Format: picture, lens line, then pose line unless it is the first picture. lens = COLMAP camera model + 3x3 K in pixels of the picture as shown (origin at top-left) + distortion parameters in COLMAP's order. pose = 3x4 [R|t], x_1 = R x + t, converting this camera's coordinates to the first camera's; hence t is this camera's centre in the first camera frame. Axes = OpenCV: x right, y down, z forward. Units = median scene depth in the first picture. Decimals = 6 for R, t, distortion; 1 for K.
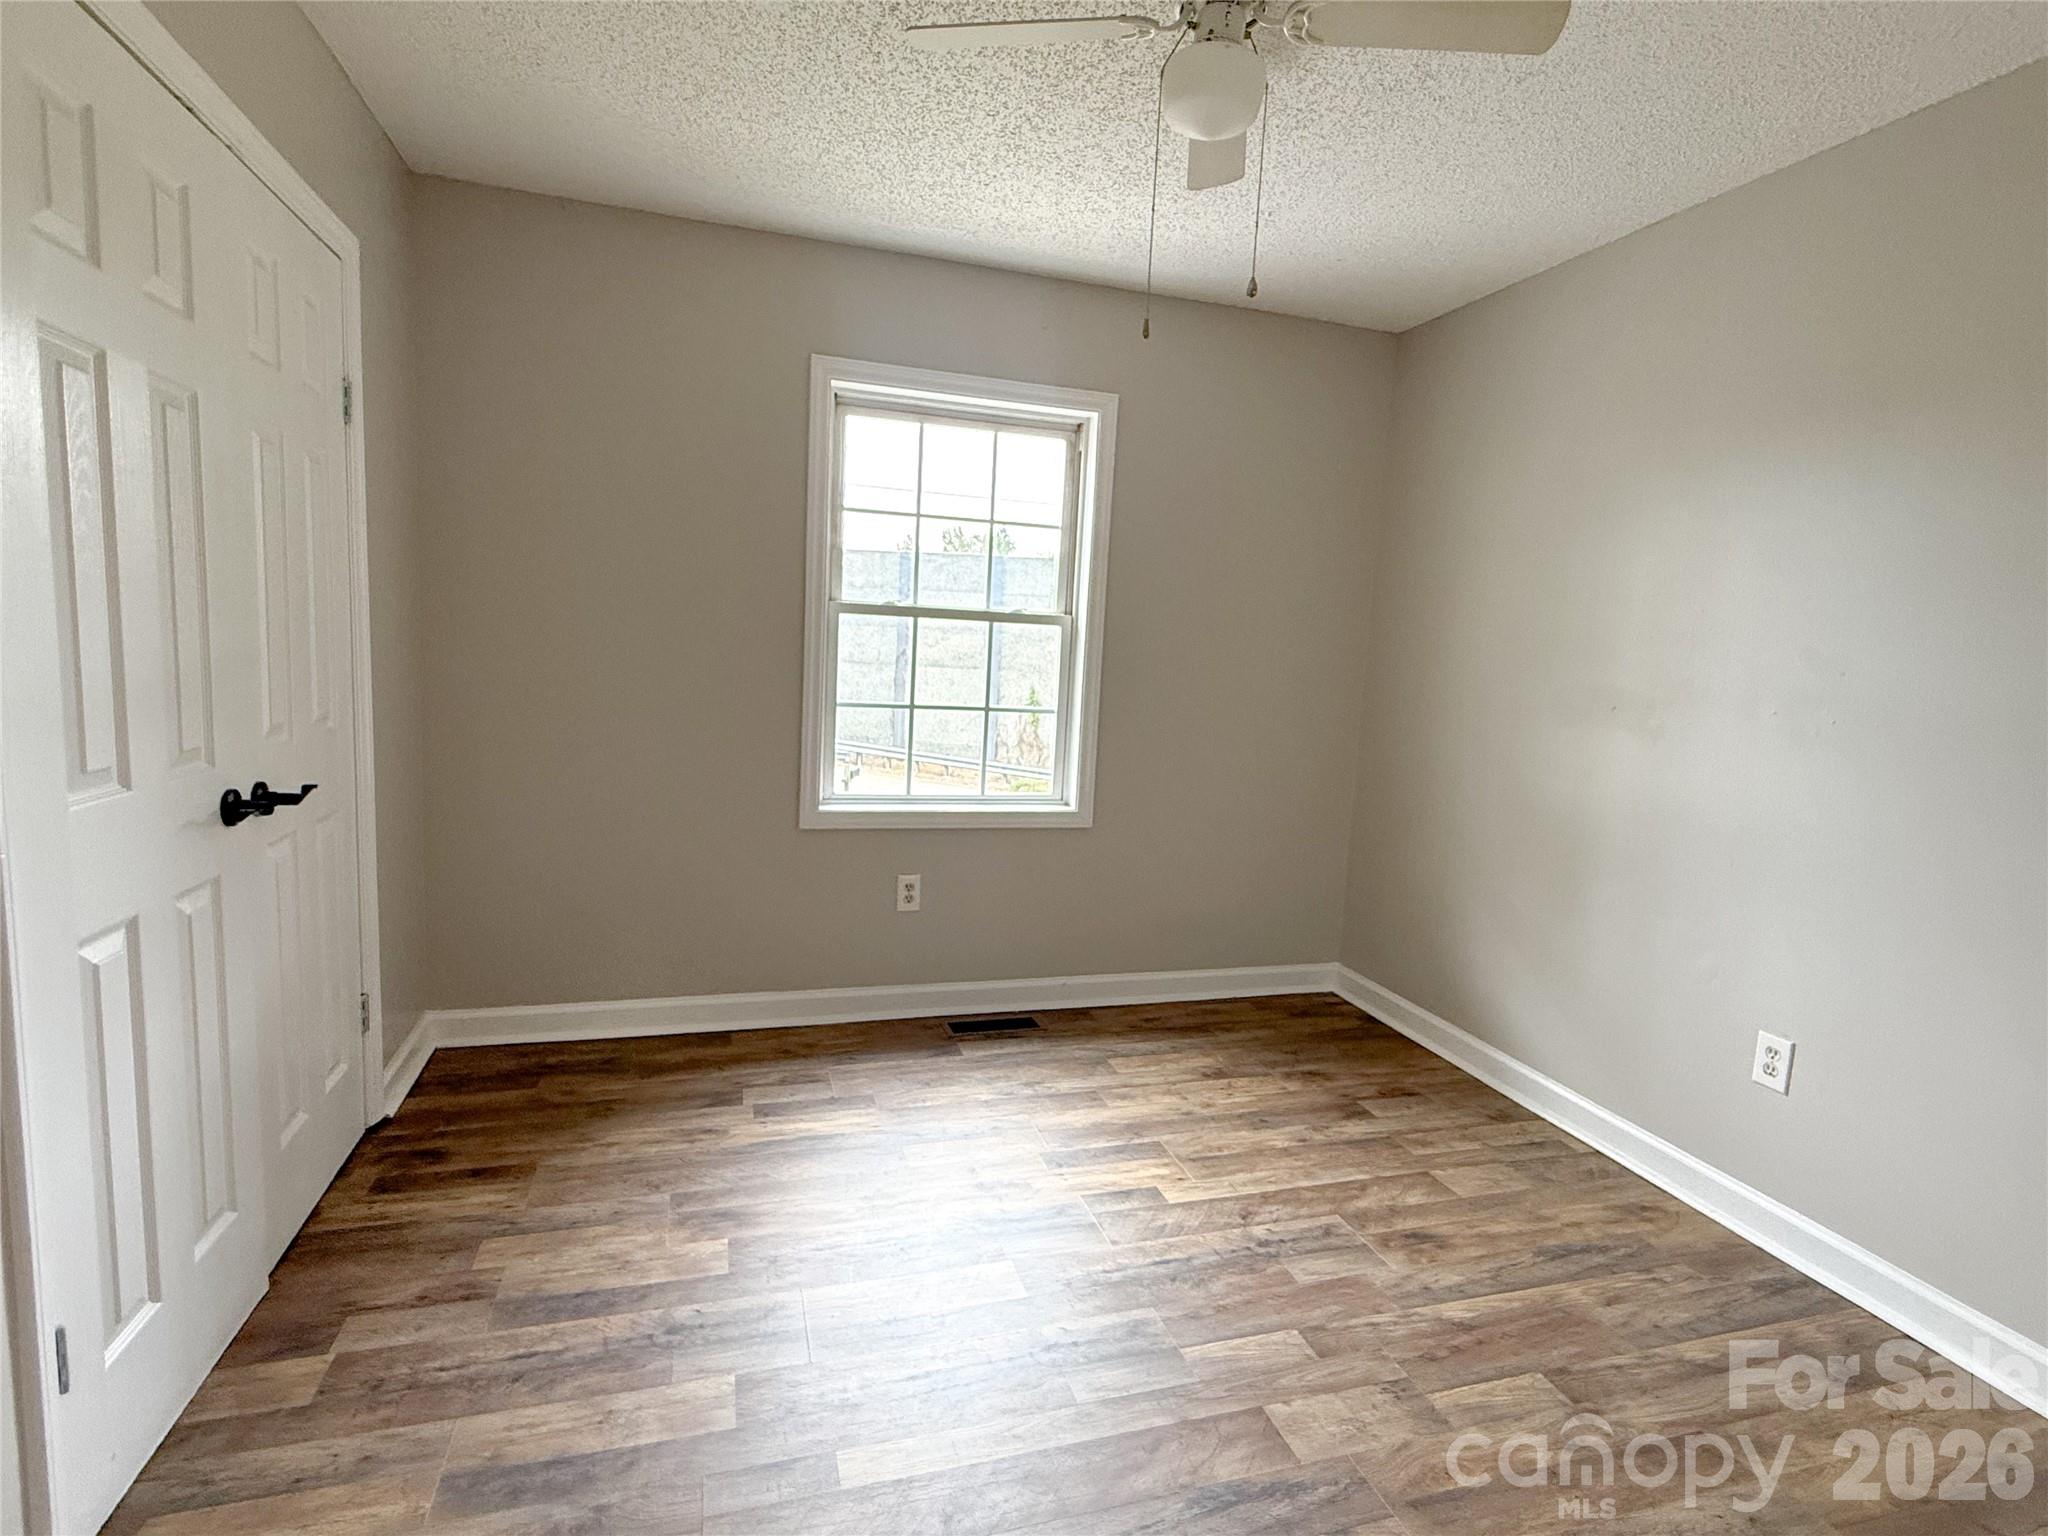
lens RADIAL K [[1018.0, 0, 1030.3], [0, 1018.0, 763.4], [0, 0, 1]] dist [0.004553, 0.000414]
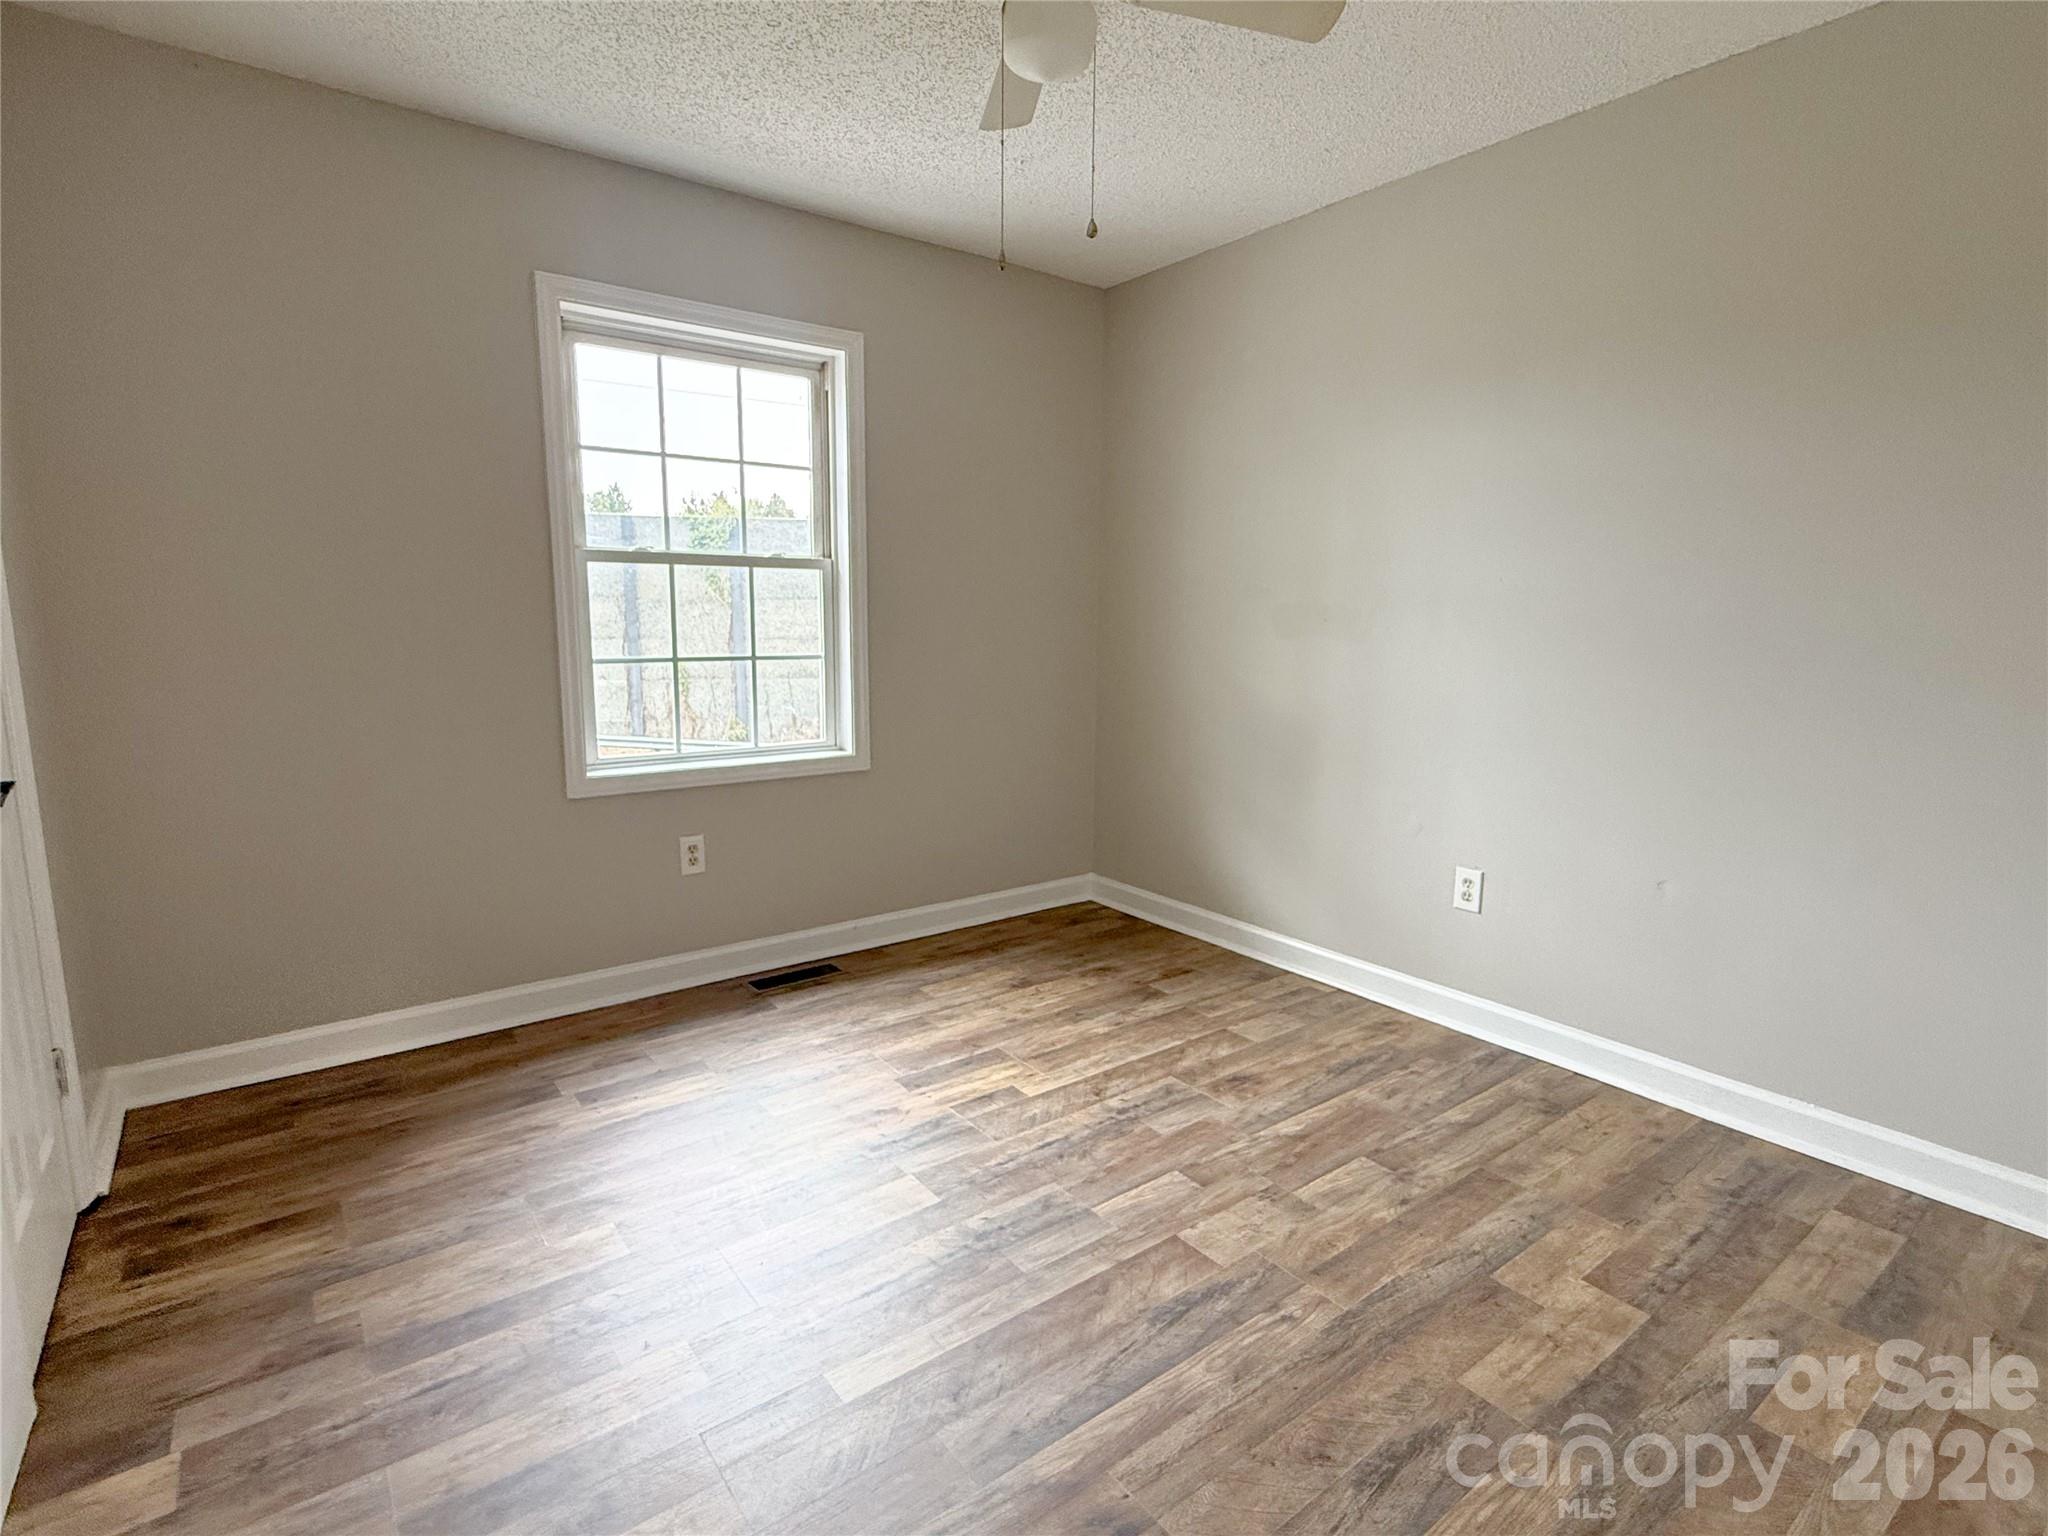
lens RADIAL K [[1018.0, 0, 1019.5], [0, 1018.0, 767.2], [0, 0, 1]] dist [0.004553, 0.000414]
pose [[0.938326, -0.095236, 0.332377, -0.182406], [0.081421, 0.995145, 0.055283, 0.022530], [-0.336028, -0.024811, 0.941525, -0.001041]]
